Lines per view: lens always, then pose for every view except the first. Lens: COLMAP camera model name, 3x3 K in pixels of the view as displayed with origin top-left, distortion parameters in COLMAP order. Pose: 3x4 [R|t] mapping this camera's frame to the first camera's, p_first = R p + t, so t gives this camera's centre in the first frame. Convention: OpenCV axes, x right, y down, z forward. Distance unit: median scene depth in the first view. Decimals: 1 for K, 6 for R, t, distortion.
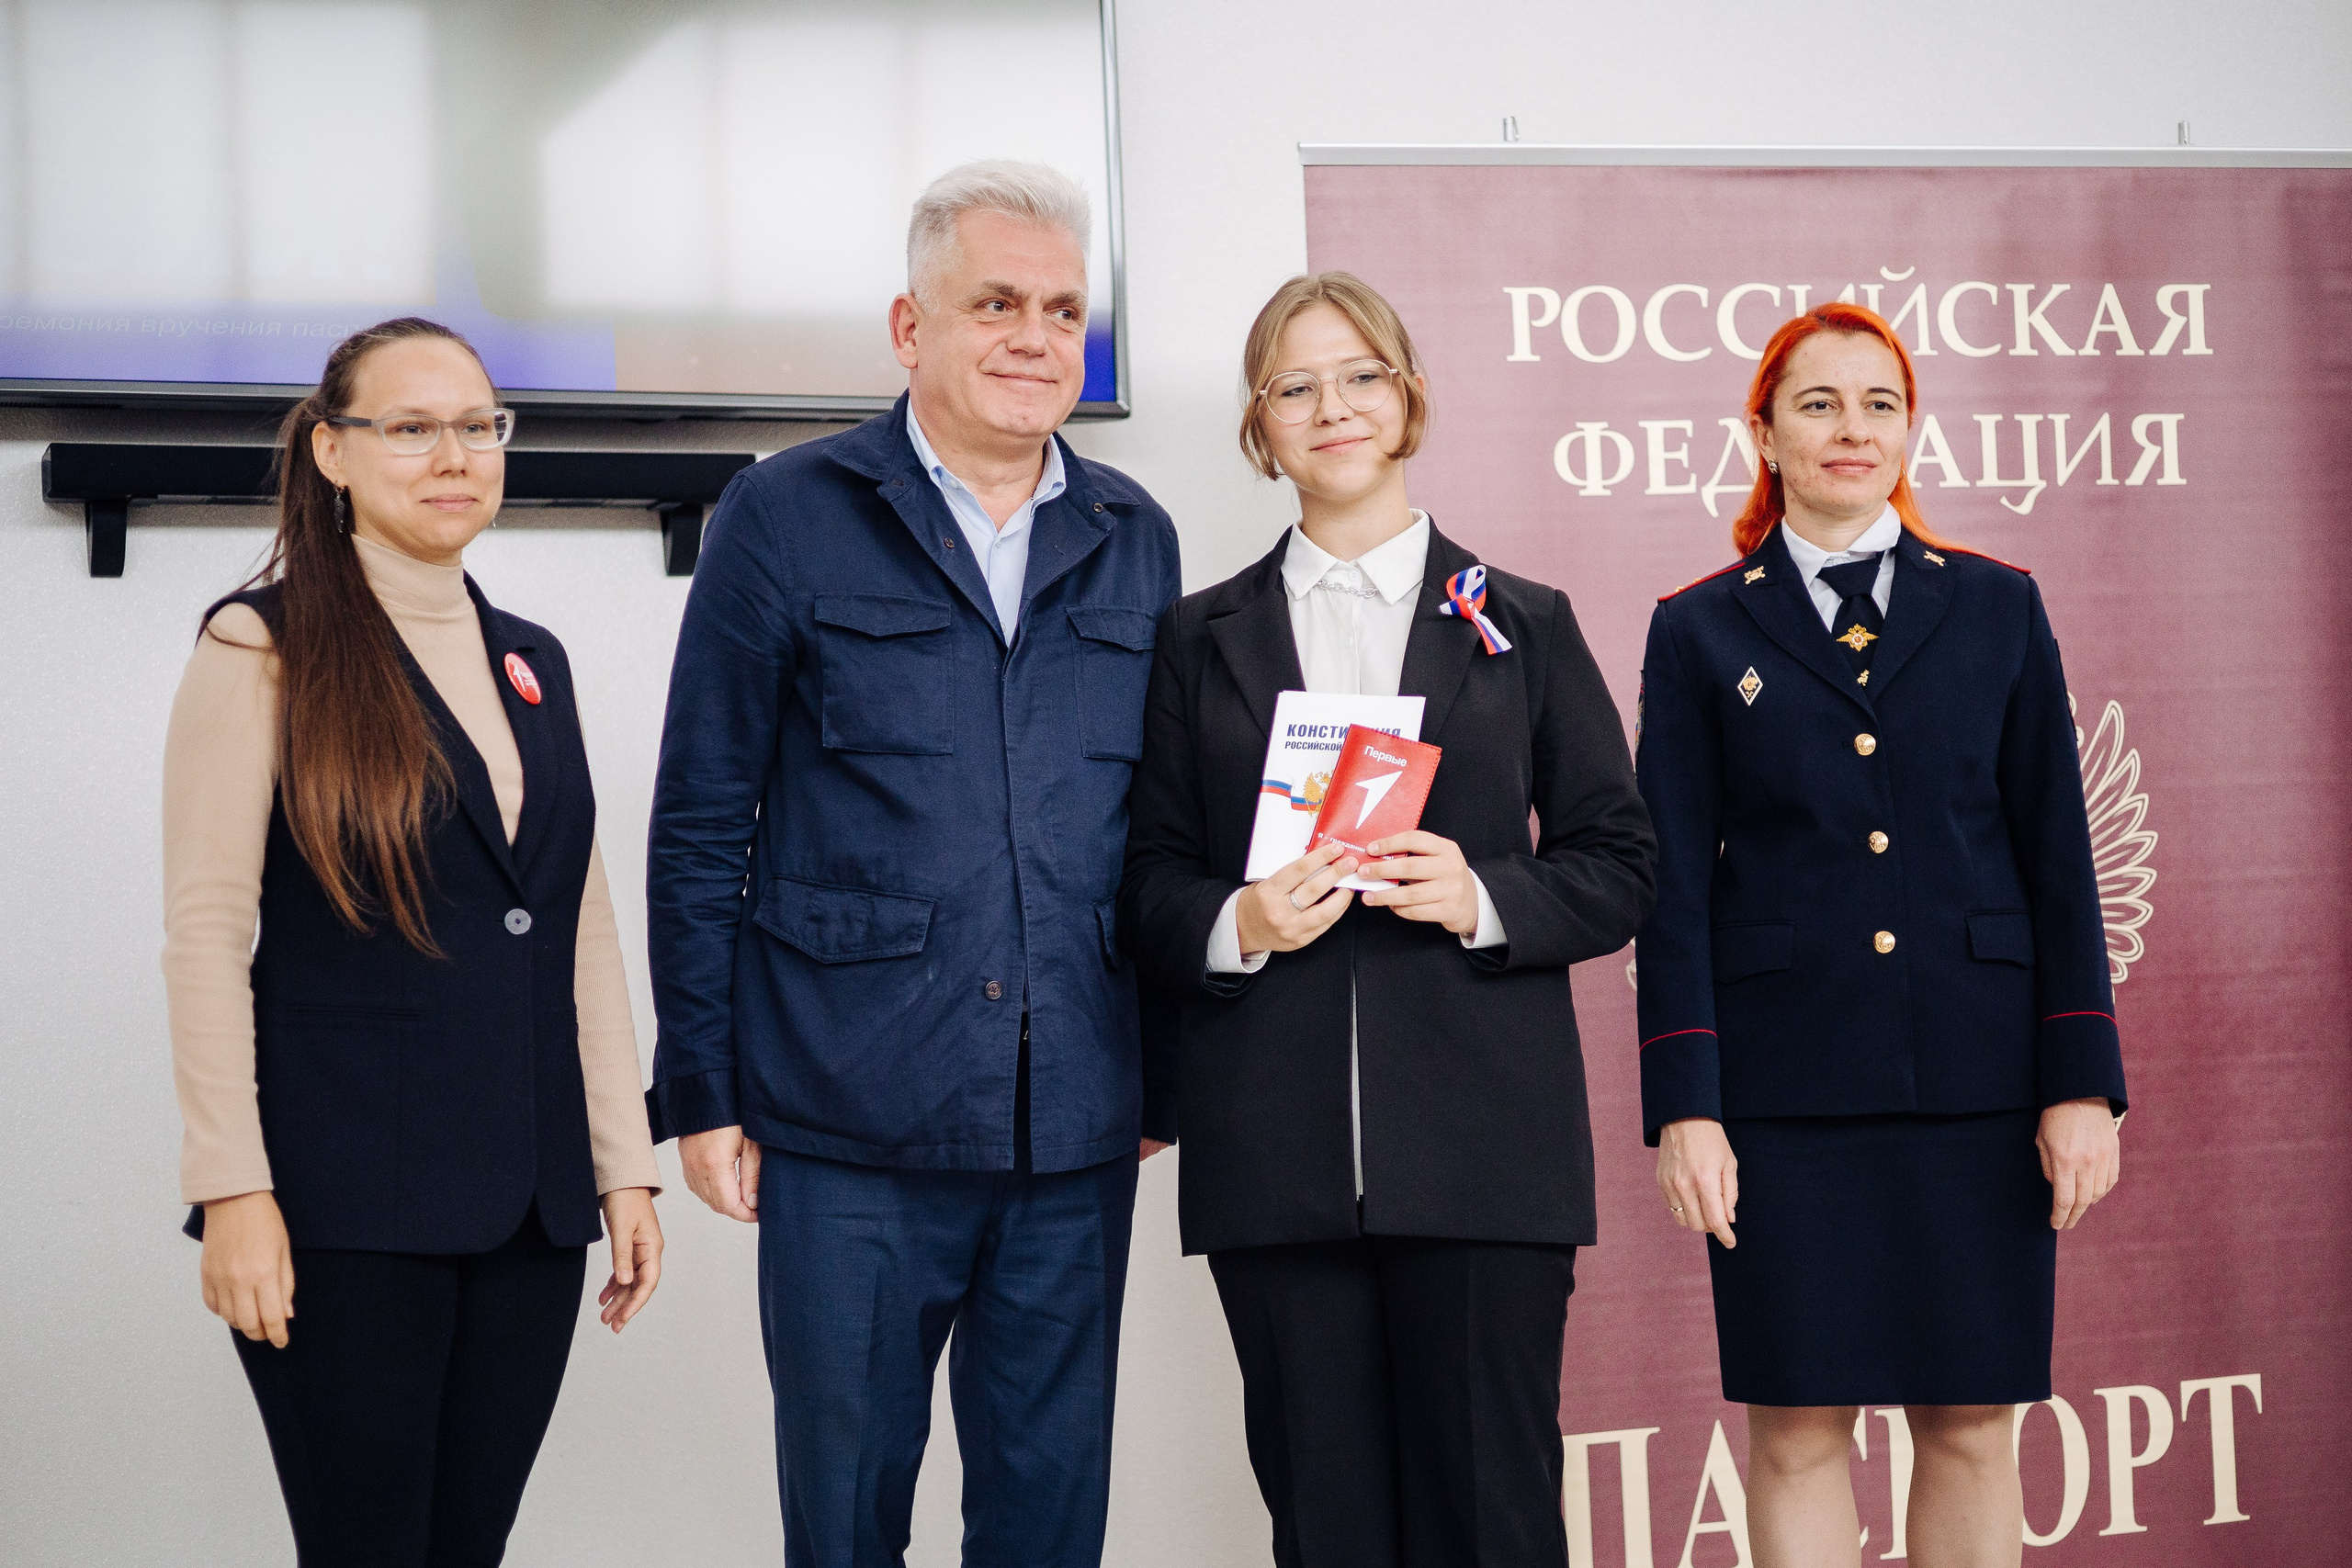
lens RADIAL K [[3460.2, 0, 1042.3], [0, 3460.2, 931.9], [0, 0, 1]] dist [0.000152, 0.000000]
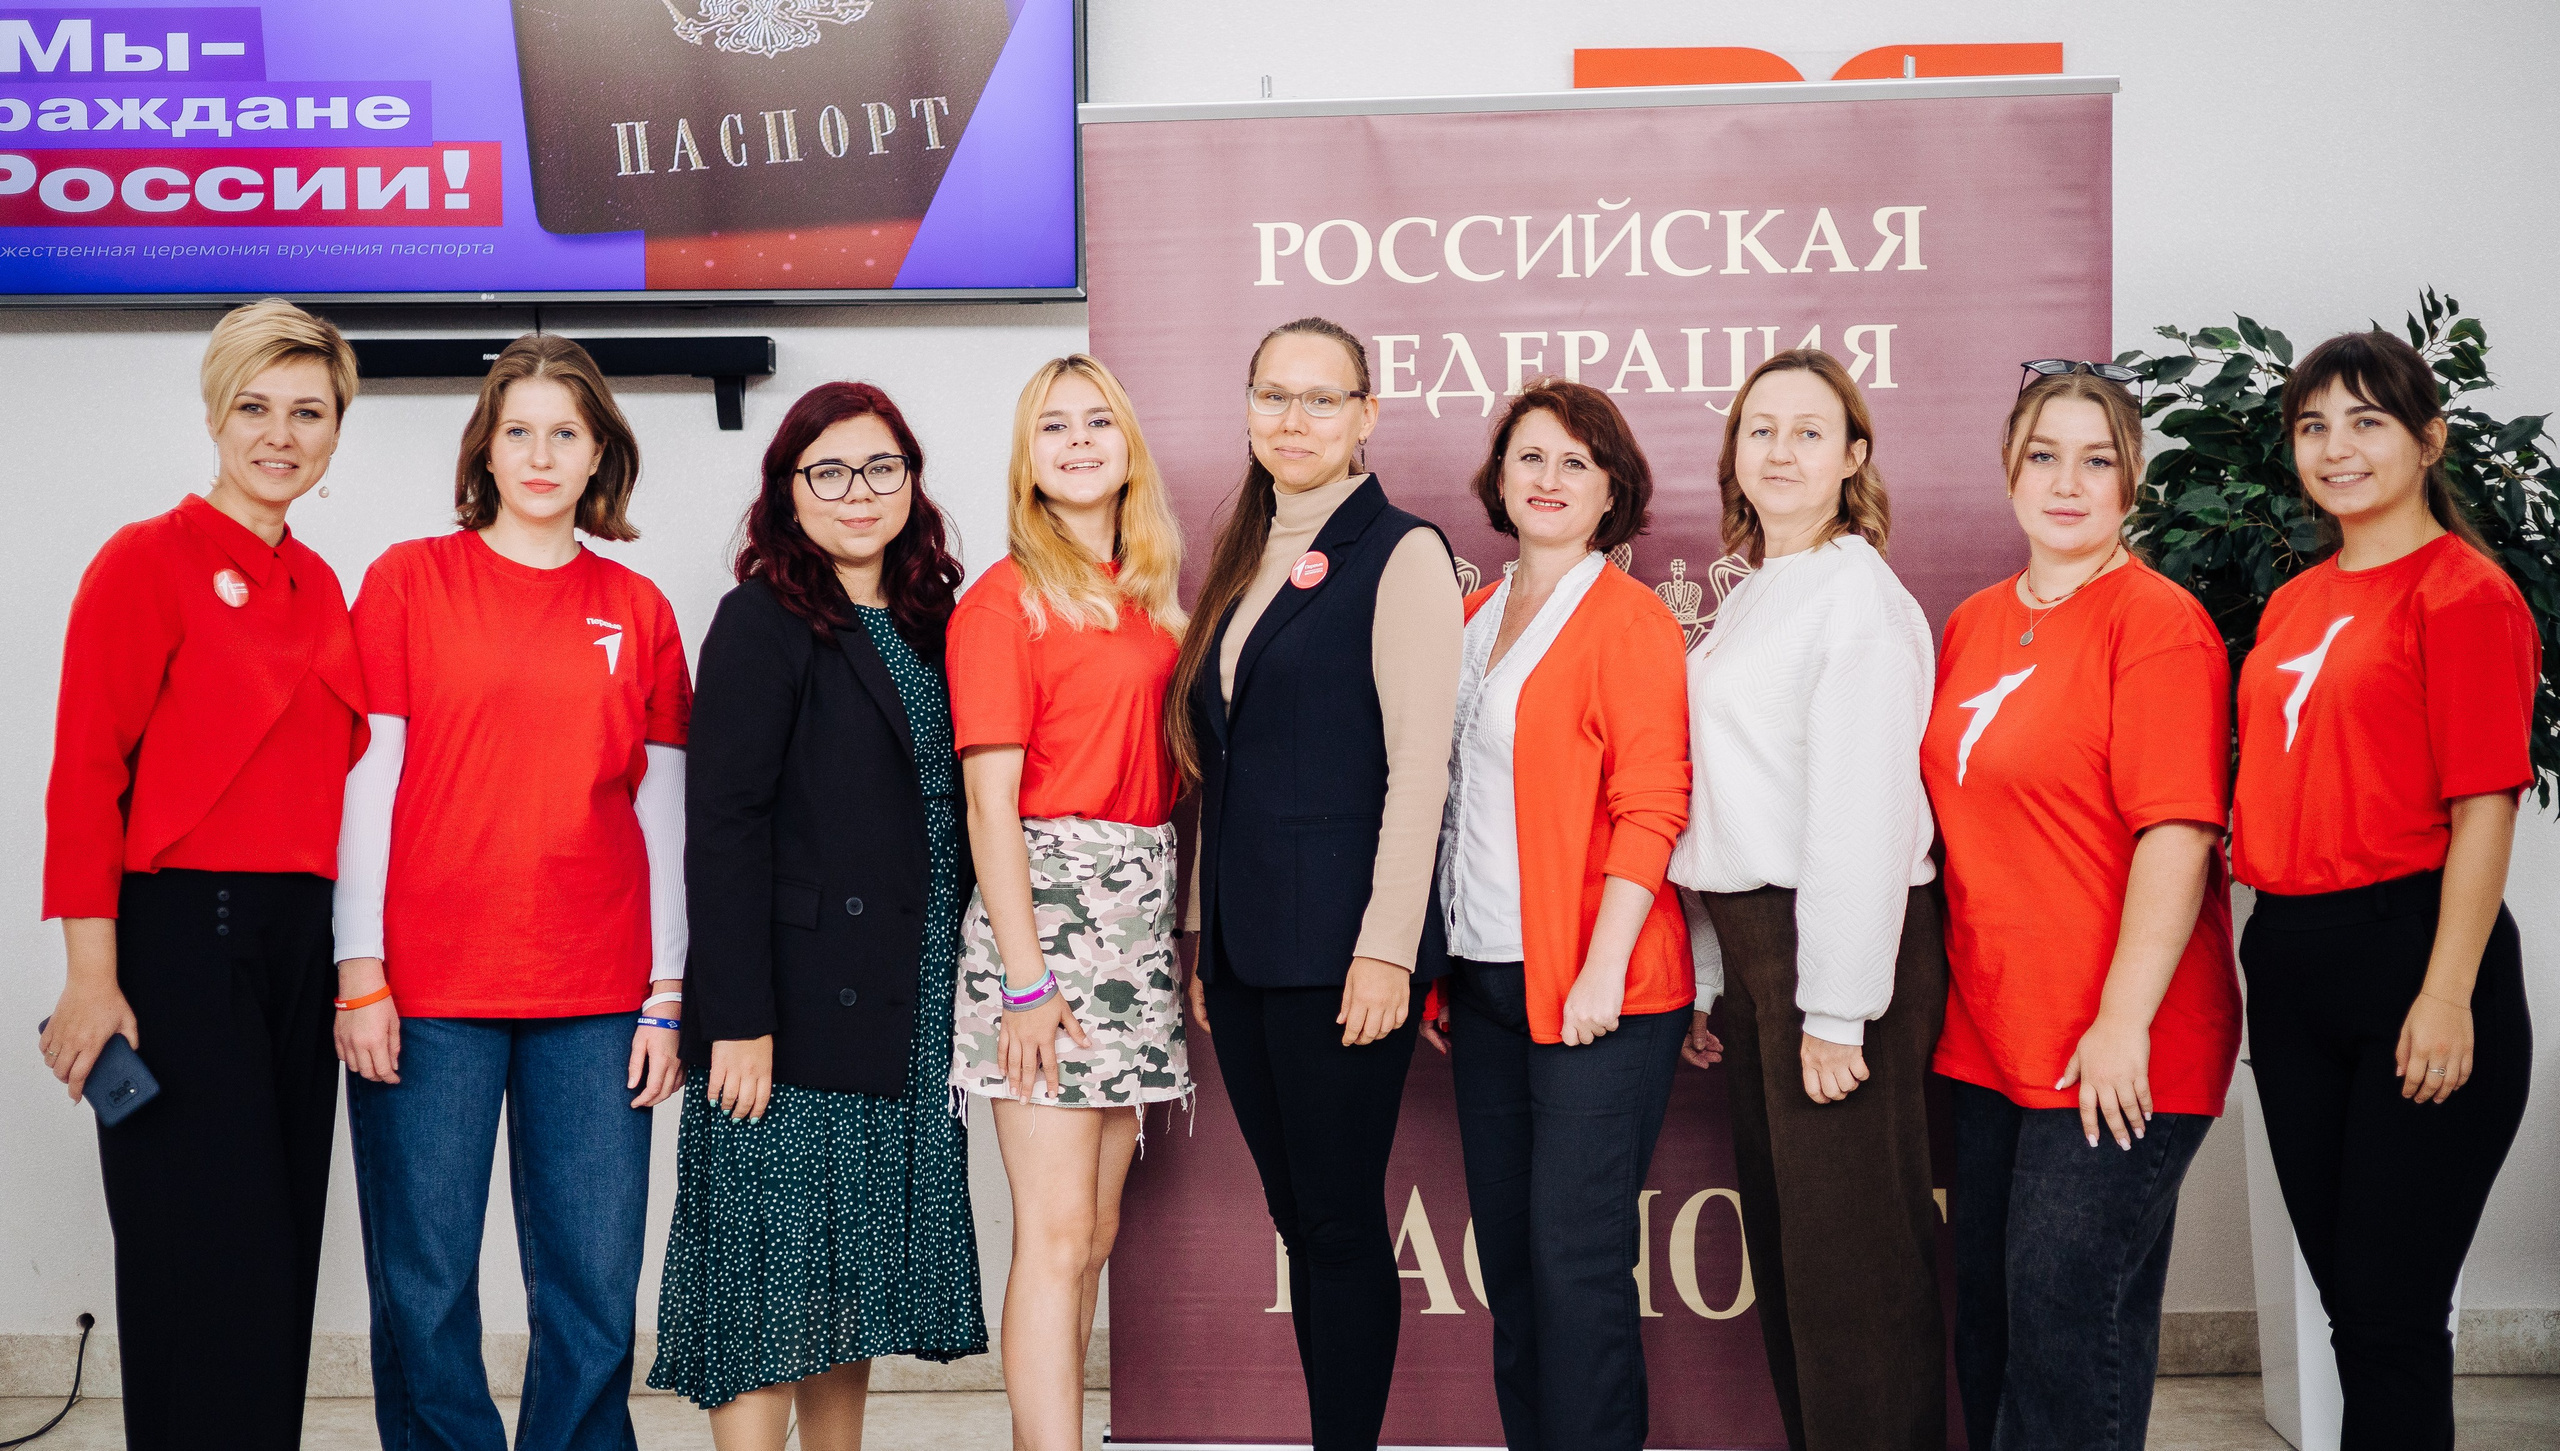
lens RADIAL K [[3897.7, 0, 1260.4], [0, 3897.7, 710.7], [0, 0, 1]] dist [-0.001372, 0.000000]
pose [[0.936812, 0.048941, -0.346394, 0.584999], [-0.029071, 0.997632, 0.062331, -0.099823], [0.348624, -0.048322, 0.936016, -0.244797]]
